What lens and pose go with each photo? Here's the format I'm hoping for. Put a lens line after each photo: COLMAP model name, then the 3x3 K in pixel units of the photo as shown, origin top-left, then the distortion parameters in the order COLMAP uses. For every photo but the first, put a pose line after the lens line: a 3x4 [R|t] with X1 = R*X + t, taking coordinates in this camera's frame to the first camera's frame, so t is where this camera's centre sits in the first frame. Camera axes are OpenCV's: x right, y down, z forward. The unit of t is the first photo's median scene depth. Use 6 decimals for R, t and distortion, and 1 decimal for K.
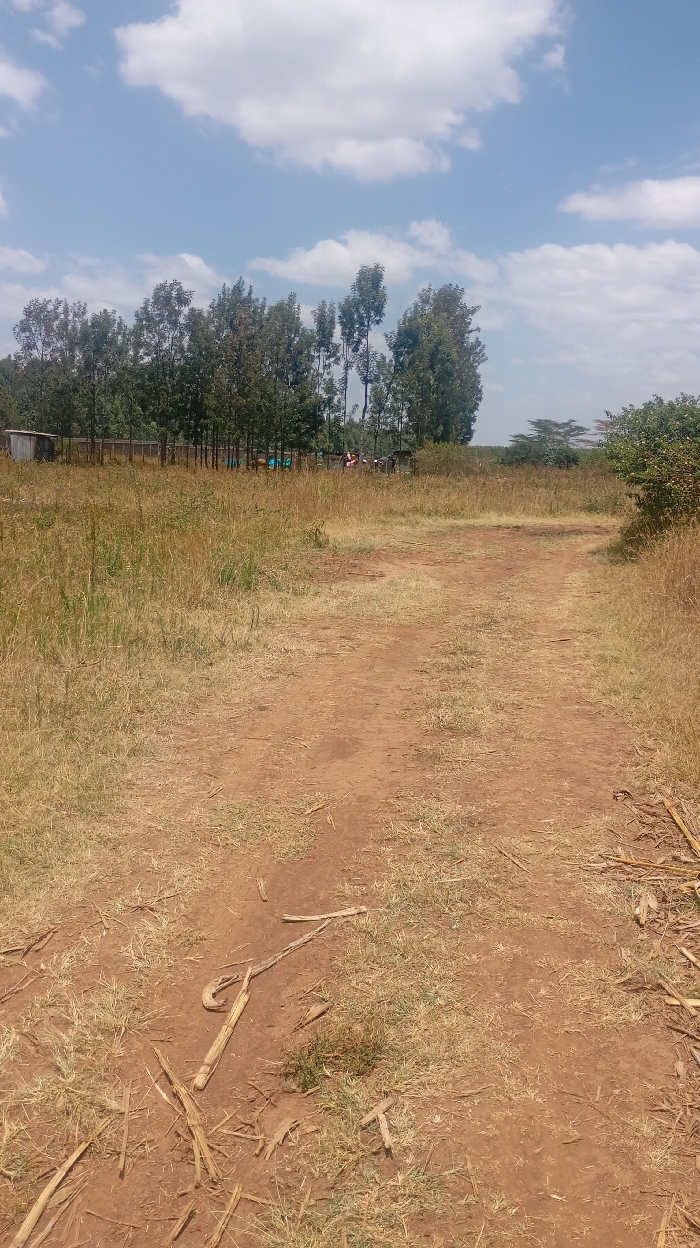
lens RADIAL K [[1074.0, 0, 350.0], [0, 1074.0, 624.0], [0, 0, 1]] dist [0.003531, -0.008653]
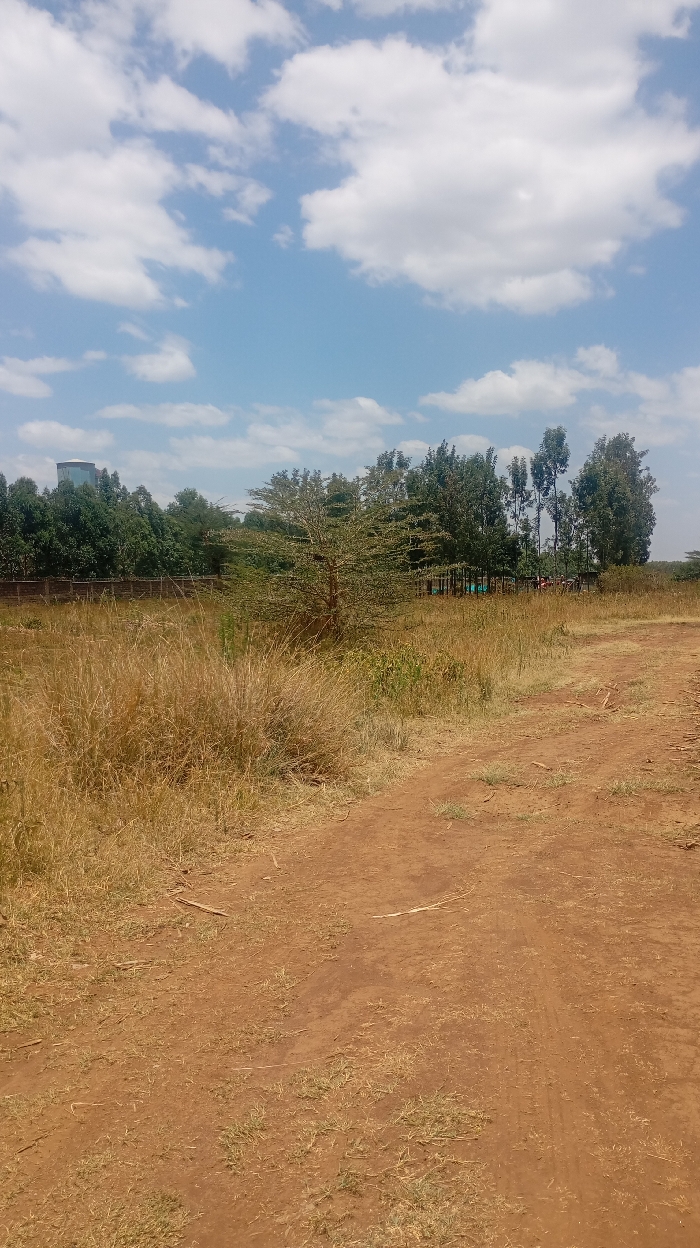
lens RADIAL K [[1074.0, 0, 350.0], [0, 1074.0, 624.0], [0, 0, 1]] dist [0.003531, -0.008653]
pose [[0.985034, -0.050388, -0.164828, -0.019319], [0.031025, 0.992528, -0.118008, 0.028412], [0.169542, 0.111128, 0.979237, -0.215460]]
